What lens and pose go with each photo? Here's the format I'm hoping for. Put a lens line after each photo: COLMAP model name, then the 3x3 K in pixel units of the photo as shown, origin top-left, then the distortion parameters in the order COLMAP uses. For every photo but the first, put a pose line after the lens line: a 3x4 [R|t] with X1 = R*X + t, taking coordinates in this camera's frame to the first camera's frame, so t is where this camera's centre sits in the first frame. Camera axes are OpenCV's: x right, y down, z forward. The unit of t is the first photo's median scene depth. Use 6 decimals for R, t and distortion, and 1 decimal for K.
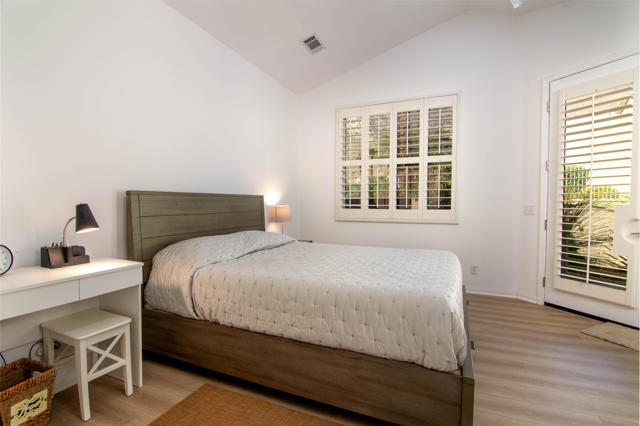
lens RADIAL K [[309.0, 0, 319.8], [0, 309.0, 214.6], [0, 0, 1]] dist [-0.010350, -0.003278]
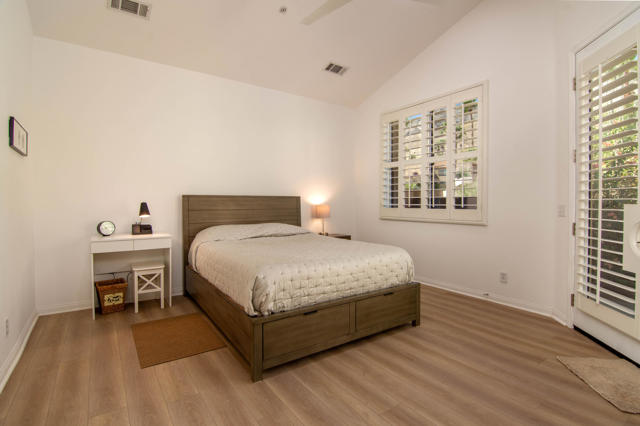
lens RADIAL K [[309.0, 0, 318.2], [0, 309.0, 208.1], [0, 0, 1]] dist [-0.010350, -0.003278]
pose [[0.851756, 0.008771, -0.523866, 0.609859], [-0.020193, 0.999667, -0.016095, 0.005401], [0.523550, 0.024287, 0.851649, -0.040769]]
